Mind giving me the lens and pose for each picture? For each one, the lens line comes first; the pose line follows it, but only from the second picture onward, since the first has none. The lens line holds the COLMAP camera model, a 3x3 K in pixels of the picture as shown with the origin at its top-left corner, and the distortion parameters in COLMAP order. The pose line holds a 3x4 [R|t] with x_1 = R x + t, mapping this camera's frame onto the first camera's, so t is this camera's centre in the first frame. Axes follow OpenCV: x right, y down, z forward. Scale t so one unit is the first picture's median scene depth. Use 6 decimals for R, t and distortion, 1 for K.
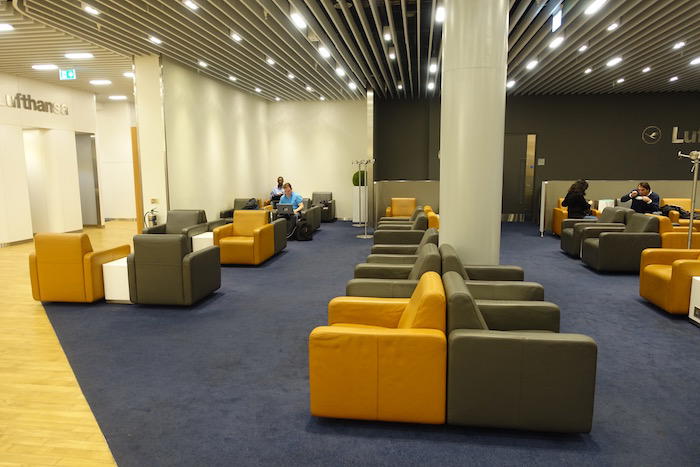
lens RADIAL K [[484.4, 0, 350.5], [0, 484.4, 233.6], [0, 0, 1]] dist [0.011971, 0.000783]
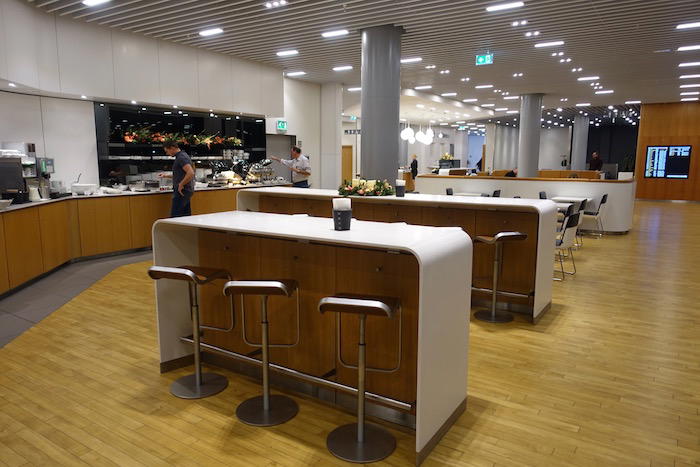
lens RADIAL K [[484.4, 0, 353.9], [0, 484.4, 234.6], [0, 0, 1]] dist [0.011971, 0.000783]
pose [[0.908800, 0.076349, -0.410187, 0.094368], [-0.064915, 0.997017, 0.041755, 0.222377], [0.412151, -0.011320, 0.911045, -1.743132]]
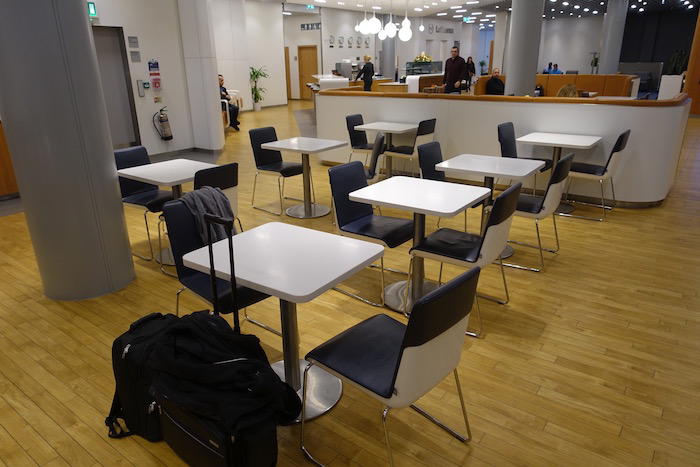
lens RADIAL K [[484.4, 0, 347.0], [0, 484.4, 230.2], [0, 0, 1]] dist [0.011971, 0.000783]
pose [[0.882828, 0.148298, -0.445670, 0.122976], [-0.051574, 0.973717, 0.221844, 0.170776], [0.466856, -0.172866, 0.867274, -1.352355]]
